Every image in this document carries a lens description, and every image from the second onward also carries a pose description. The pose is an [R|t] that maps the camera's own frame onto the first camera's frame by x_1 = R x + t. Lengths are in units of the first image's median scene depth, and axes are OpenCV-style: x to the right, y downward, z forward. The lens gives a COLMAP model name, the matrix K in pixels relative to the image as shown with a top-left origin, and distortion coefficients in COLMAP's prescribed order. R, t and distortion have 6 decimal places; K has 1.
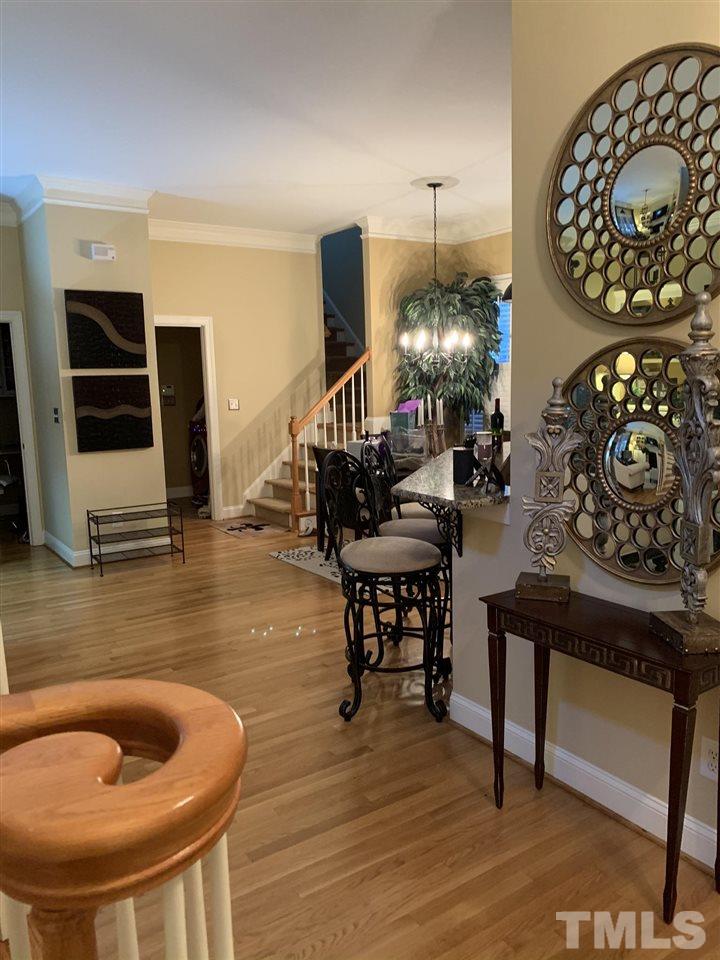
lens RADIAL K [[728.4, 0, 359.2], [0, 728.4, 486.0], [0, 0, 1]] dist [0.034879, -0.040331]
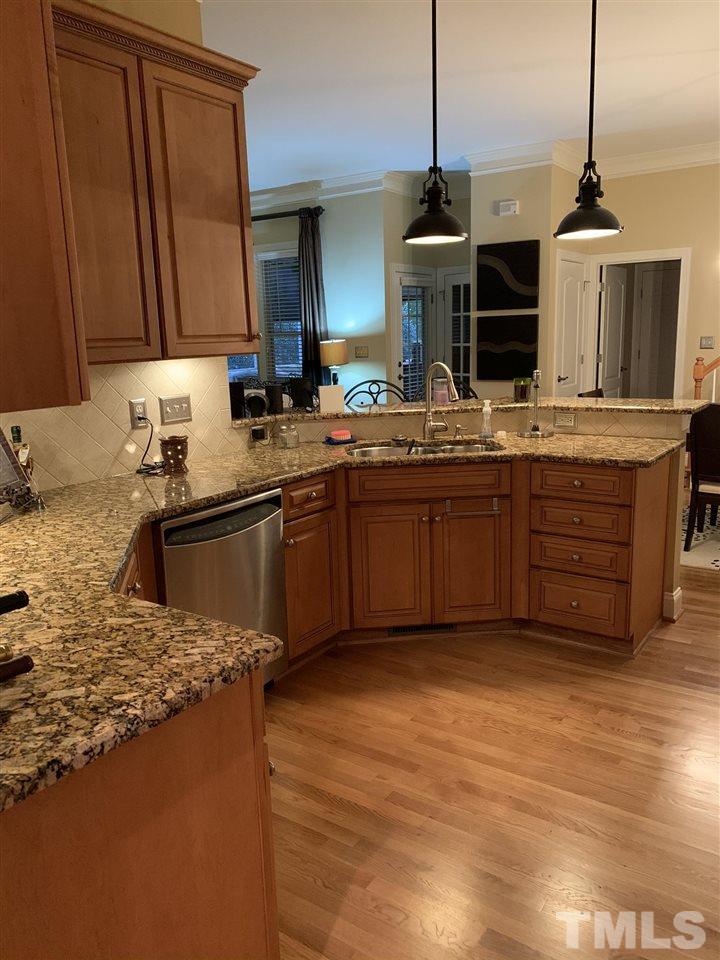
lens RADIAL K [[728.4, 0, 361.9], [0, 728.4, 480.4], [0, 0, 1]] dist [0.034879, -0.040331]
pose [[0.379133, 0.195875, -0.904373, 1.231574], [-0.121404, 0.979421, 0.161233, -0.096419], [0.917343, 0.048666, 0.395111, 0.612371]]
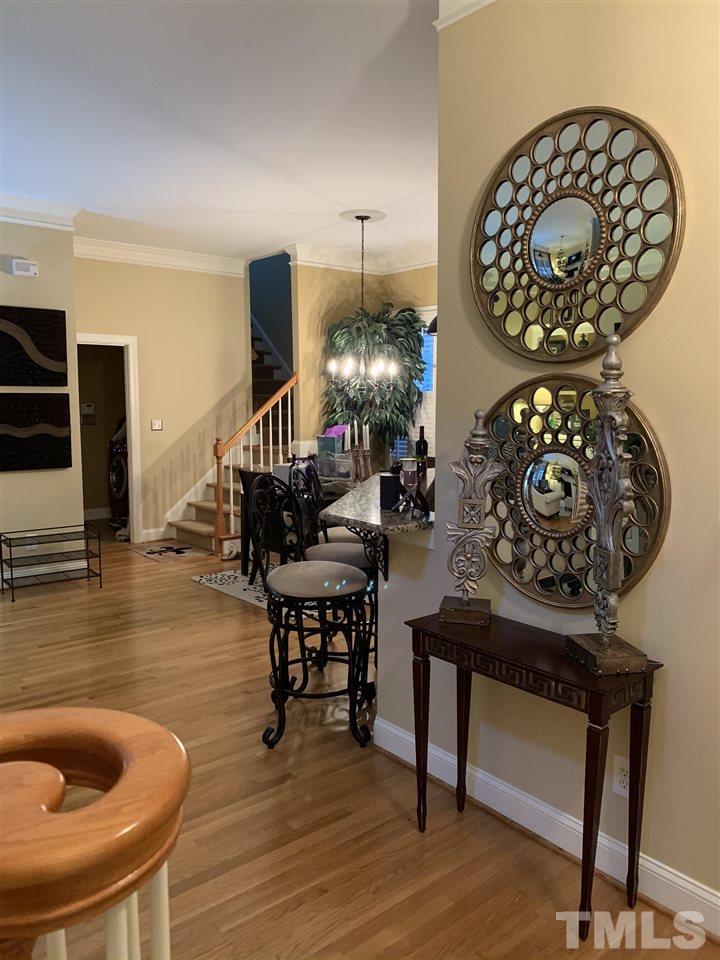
lens RADIAL K [[728.4, 0, 358.3], [0, 728.4, 477.6], [0, 0, 1]] dist [0.034879, -0.040331]
pose [[0.994578, 0.015459, 0.102838, -0.005554], [-0.011006, 0.998983, -0.043733, -0.002263], [-0.103410, 0.042364, 0.993736, -0.010877]]
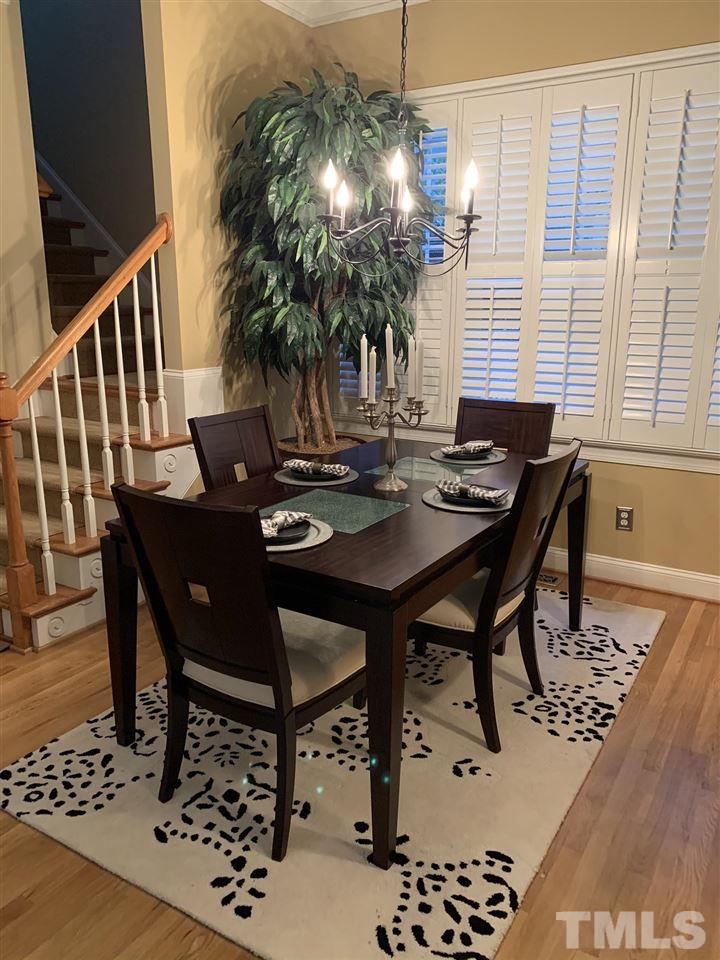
lens RADIAL K [[728.4, 0, 368.3], [0, 728.4, 474.9], [0, 0, 1]] dist [0.034879, -0.040331]
pose [[0.905084, -0.072762, 0.418961, -0.168270], [0.038637, 0.995248, 0.089380, -0.146212], [-0.423474, -0.064709, 0.903594, 1.176258]]
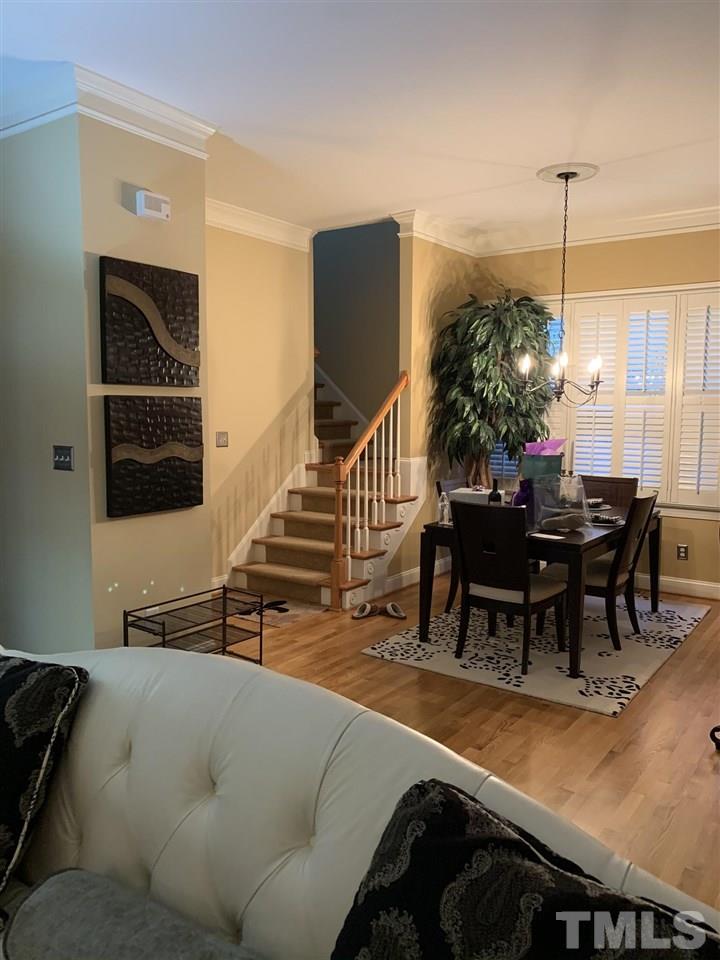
lens RADIAL K [[728.4, 0, 354.6], [0, 728.4, 475.0], [0, 0, 1]] dist [0.034879, -0.040331]
pose [[0.936370, -0.004642, 0.350984, -0.723272], [0.024500, 0.998338, -0.052158, -0.079962], [-0.350159, 0.057438, 0.934928, 0.617600]]
